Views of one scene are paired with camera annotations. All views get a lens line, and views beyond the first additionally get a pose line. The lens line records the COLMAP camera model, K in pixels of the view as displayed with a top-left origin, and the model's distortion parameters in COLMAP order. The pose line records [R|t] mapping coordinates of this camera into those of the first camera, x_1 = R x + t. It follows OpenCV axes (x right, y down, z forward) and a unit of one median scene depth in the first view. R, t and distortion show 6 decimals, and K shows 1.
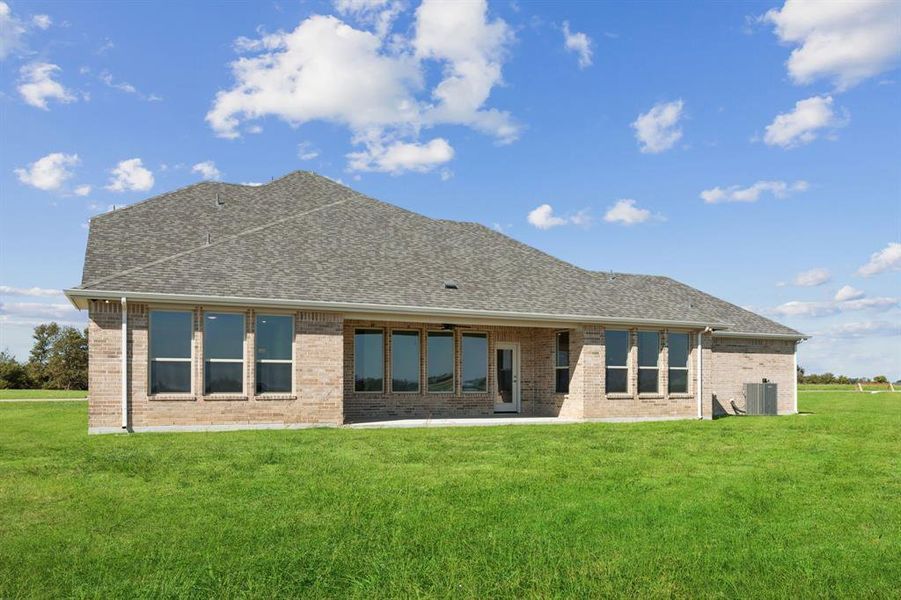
lens RADIAL K [[436.9, 0, 448.1], [0, 436.9, 305.8], [0, 0, 1]] dist [0.002834, -0.001237]
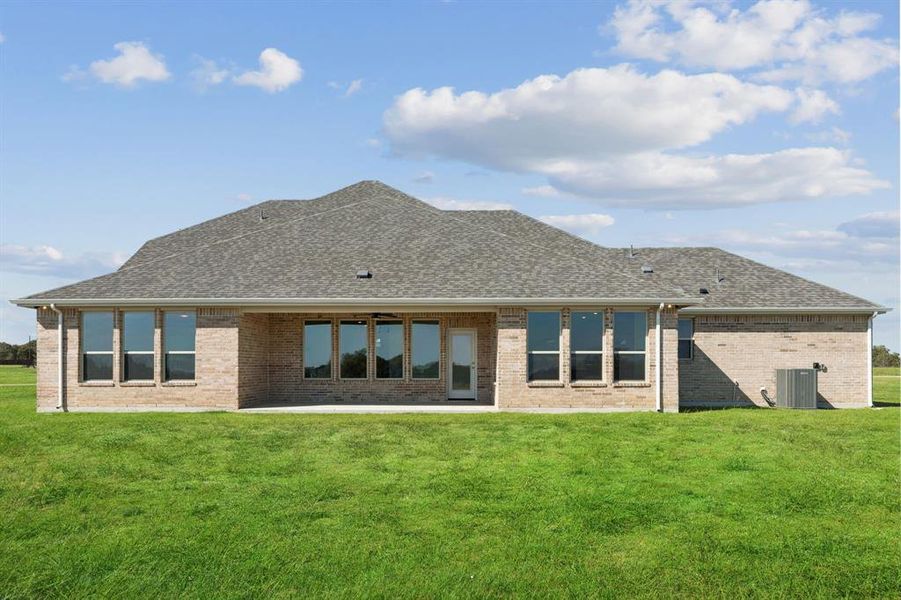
lens RADIAL K [[405.6, 0, 450.7], [0, 405.6, 295.7], [0, 0, 1]] dist [0.006204, -0.001431]
pose [[0.958219, -0.054737, -0.280748, 0.447255], [0.053906, 0.998489, -0.010687, 0.021080], [0.280909, -0.004893, 0.959722, 0.132776]]
